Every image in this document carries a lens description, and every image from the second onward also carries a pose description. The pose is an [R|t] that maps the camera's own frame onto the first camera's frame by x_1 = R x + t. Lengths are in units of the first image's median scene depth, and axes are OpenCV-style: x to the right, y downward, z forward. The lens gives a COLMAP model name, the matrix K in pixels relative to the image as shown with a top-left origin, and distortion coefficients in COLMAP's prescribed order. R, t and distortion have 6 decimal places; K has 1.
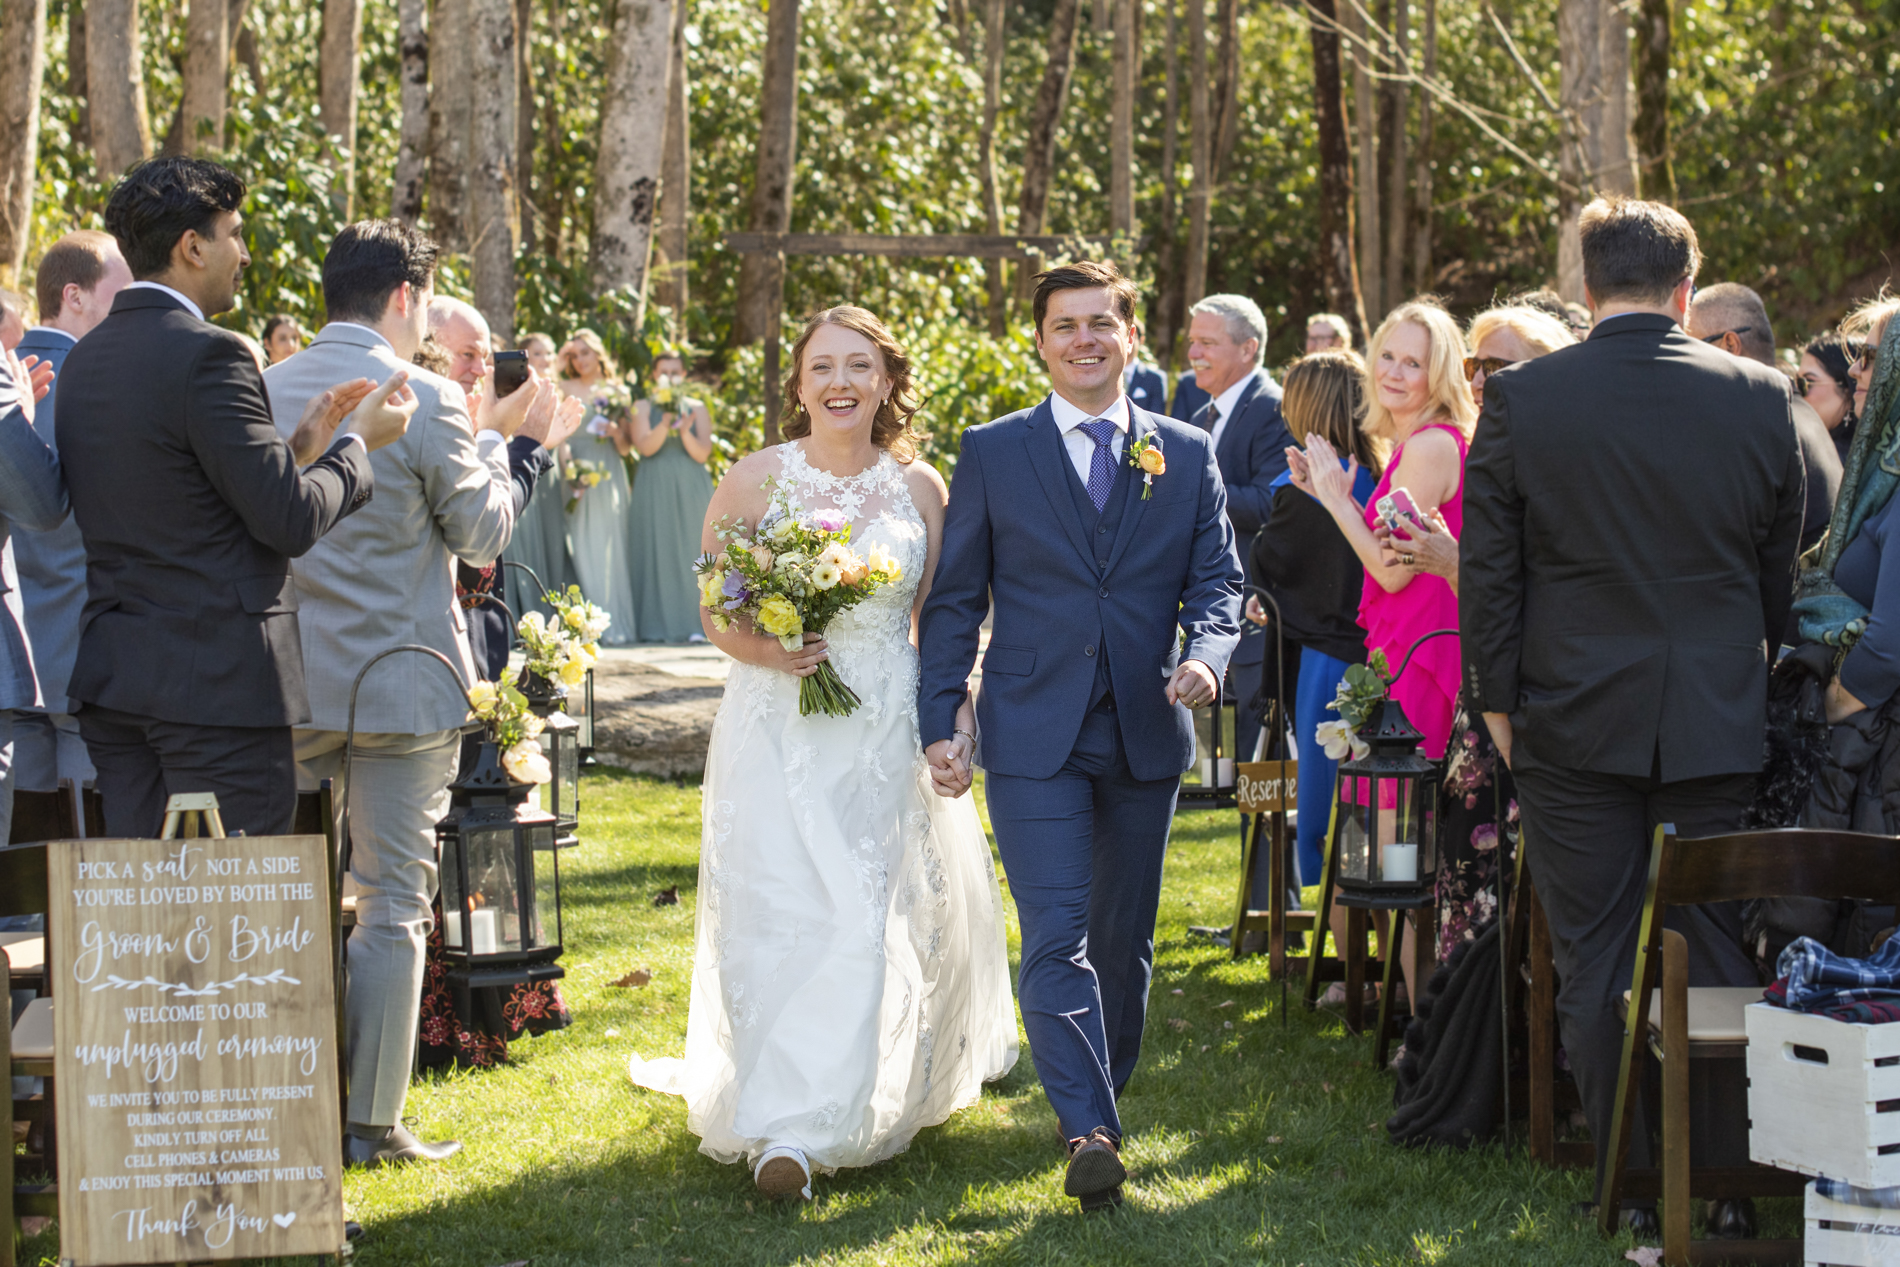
lens RADIAL K [[3342.7, 0, 950.0], [0, 3342.7, 633.5], [0, 0, 1]] dist [-0.053124, -0.264650]
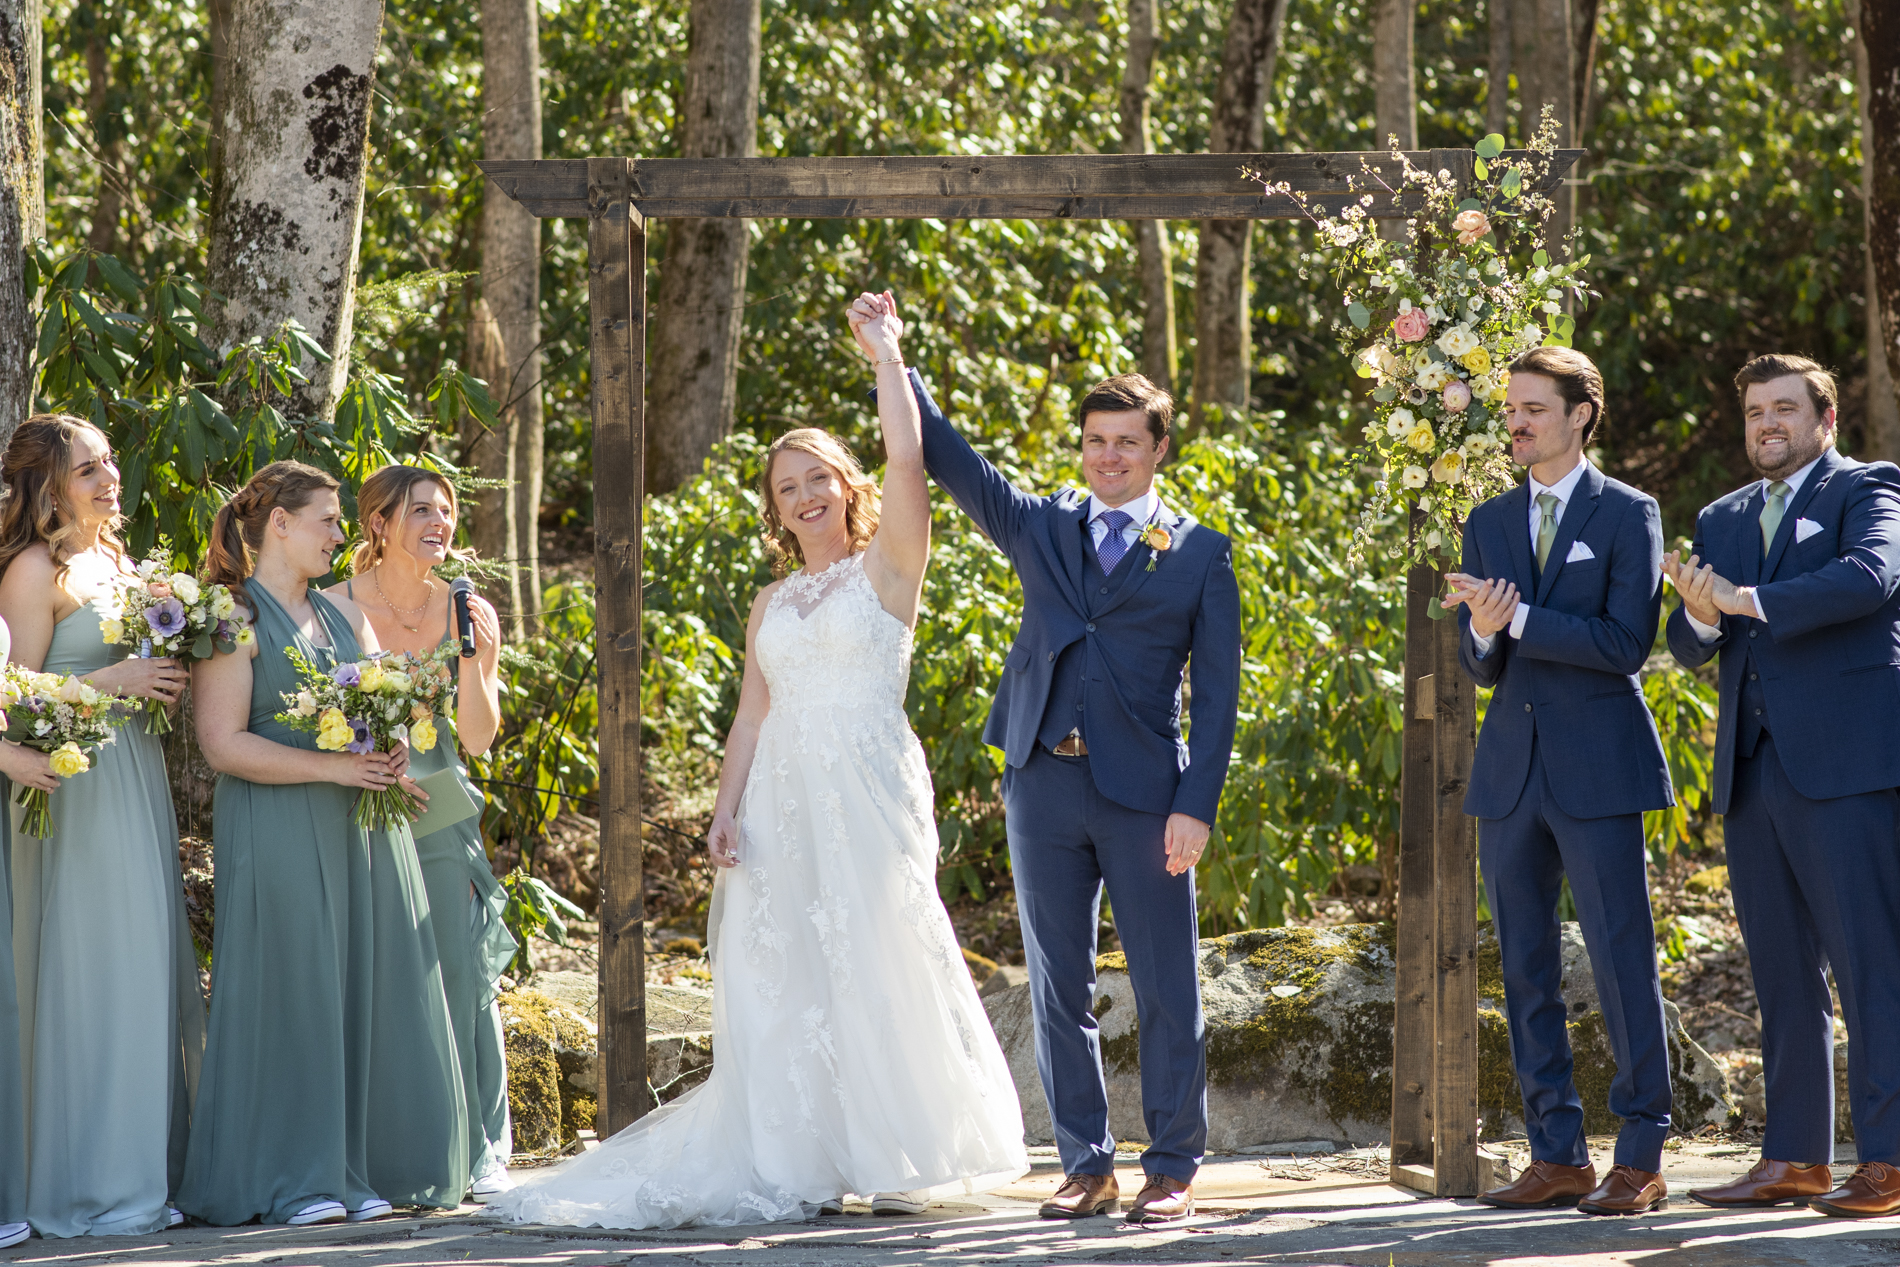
lens RADIAL K [[3342.7, 0, 950.0], [0, 3342.7, 633.5], [0, 0, 1]] dist [-0.053124, -0.264650]
pose [[0.999173, -0.015078, -0.037764, 0.000427], [0.012506, 0.997645, -0.067446, -0.031108], [0.038692, 0.066918, 0.997008, 0.510483]]
